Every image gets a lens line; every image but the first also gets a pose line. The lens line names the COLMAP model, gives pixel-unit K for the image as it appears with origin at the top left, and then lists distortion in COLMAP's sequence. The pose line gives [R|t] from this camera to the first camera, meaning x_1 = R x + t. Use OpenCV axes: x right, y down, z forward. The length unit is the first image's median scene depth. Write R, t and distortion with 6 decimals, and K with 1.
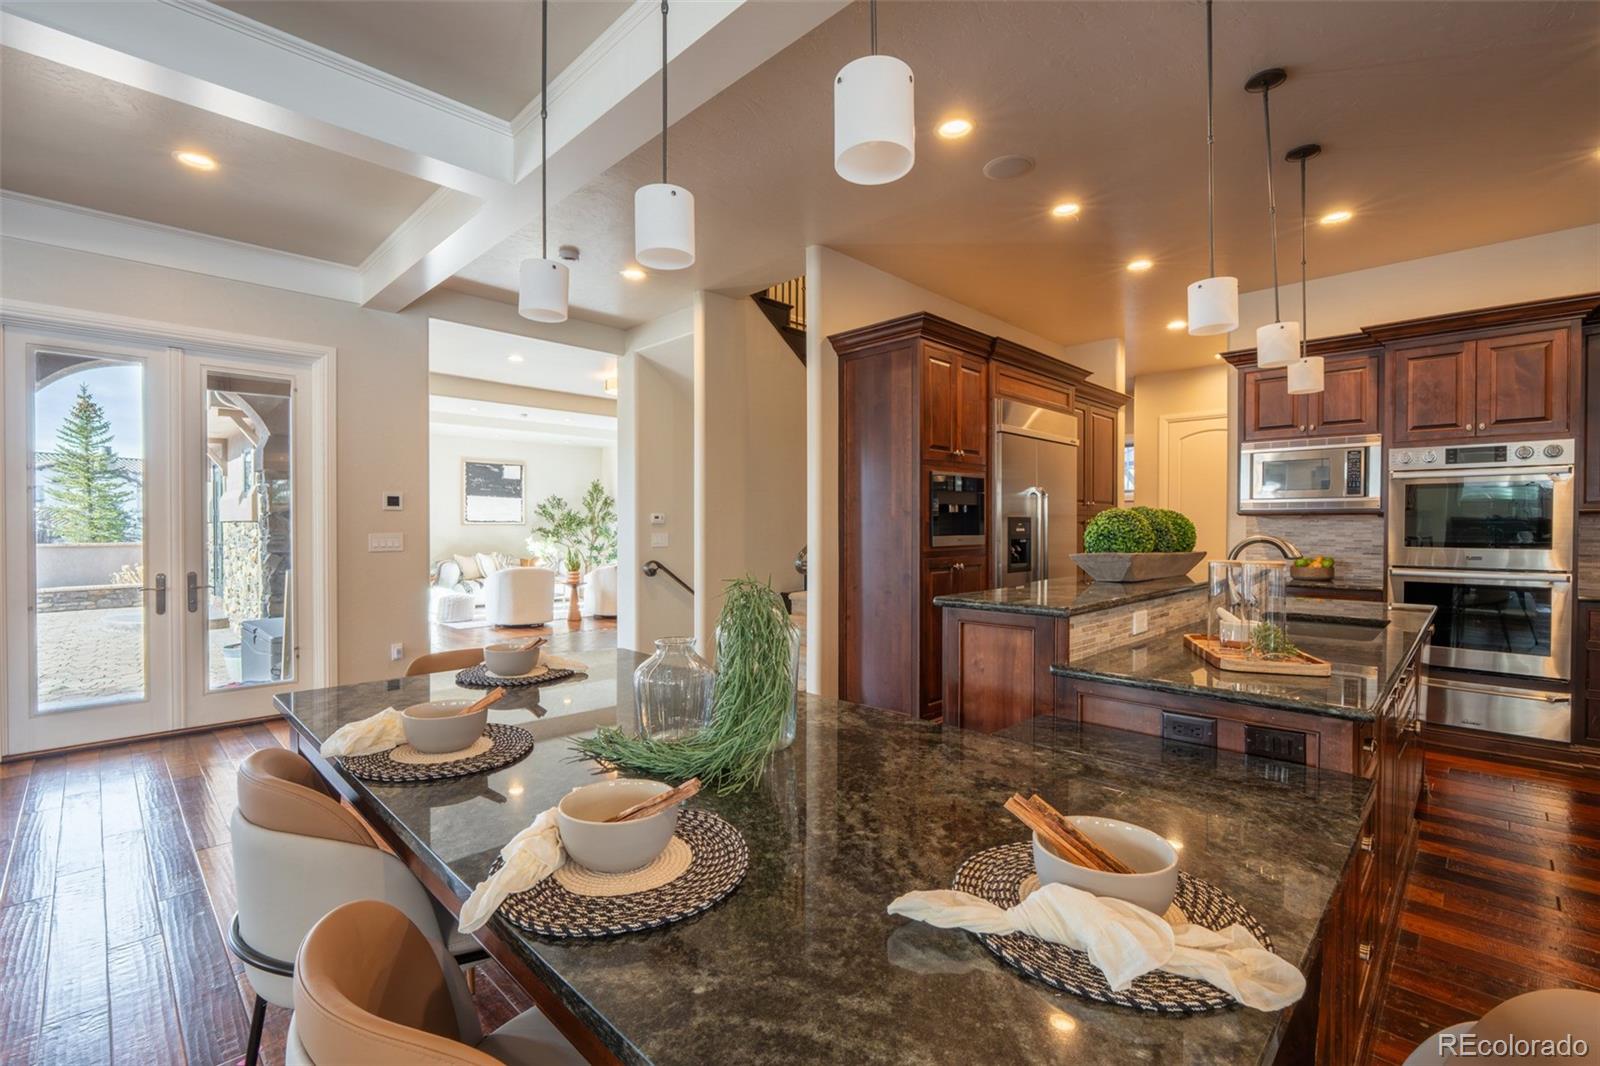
lens RADIAL K [[707.2, 0, 806.6], [0, 707.2, 535.6], [0, 0, 1]] dist [-0.008512, 0.000611]
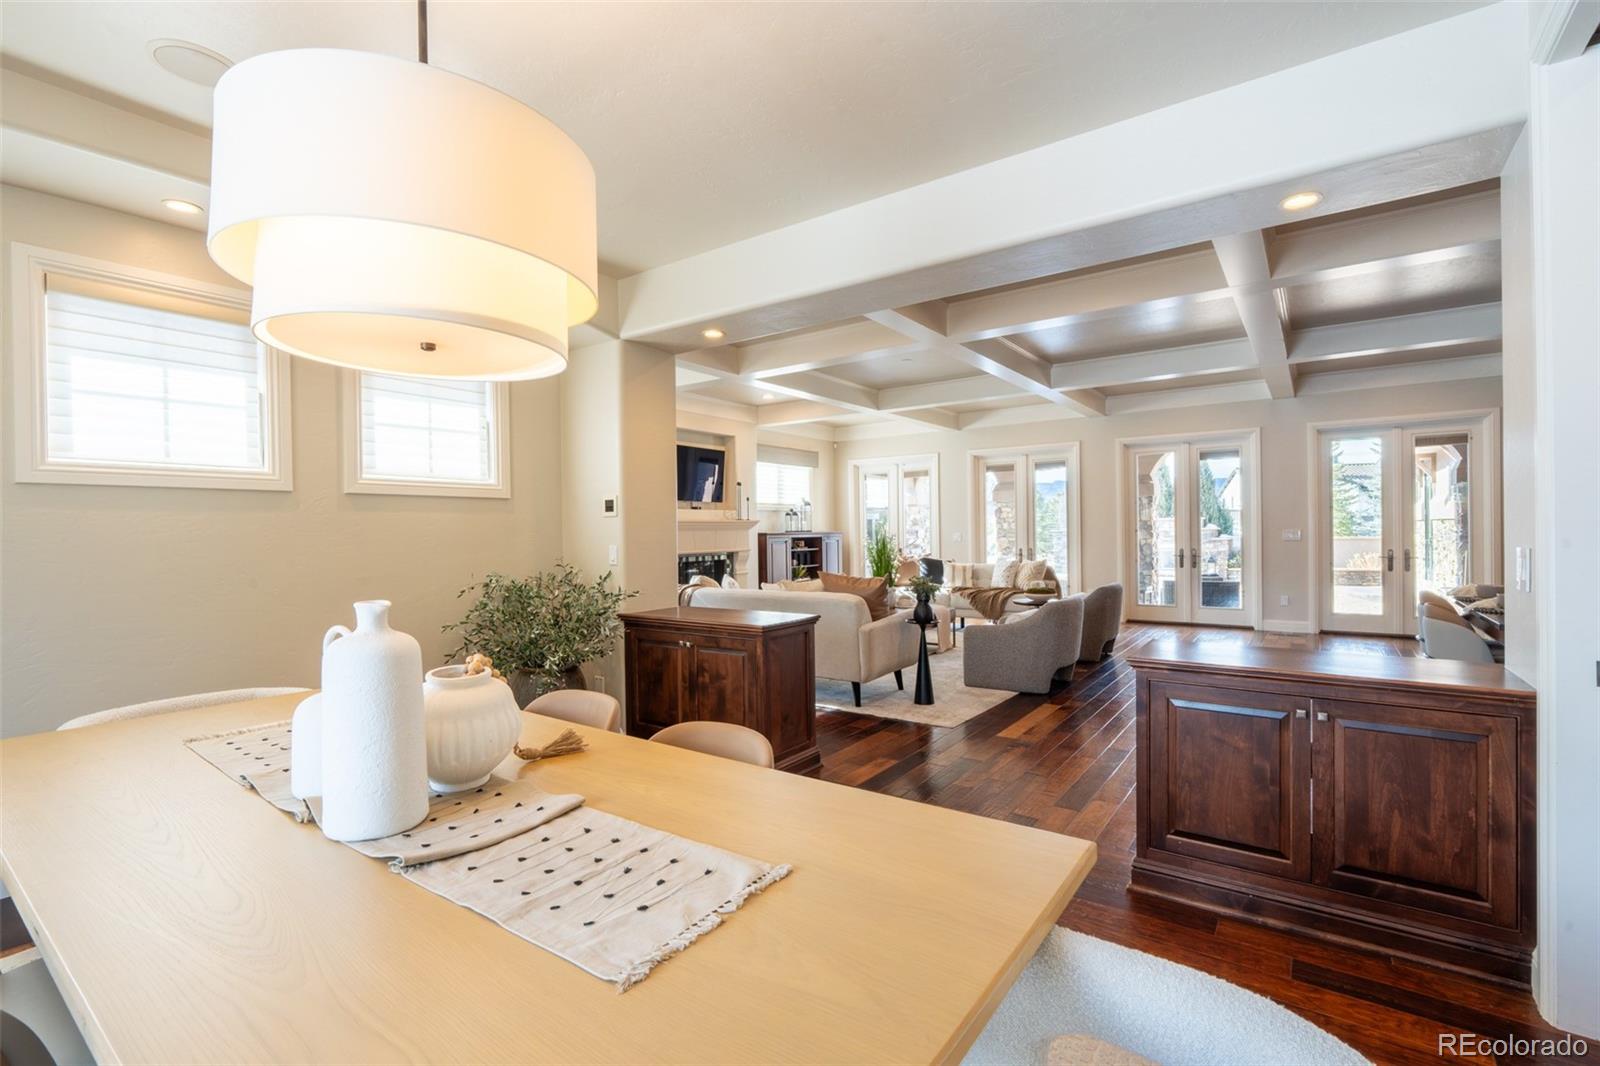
lens RADIAL K [[707.2, 0, 800.6], [0, 707.2, 534.2], [0, 0, 1]] dist [-0.008512, 0.000611]
pose [[0.139055, 0.002412, -0.990282, 0.242933], [-0.000855, 0.999997, 0.002315, 0.004195], [0.990284, 0.000525, 0.139056, -0.276829]]
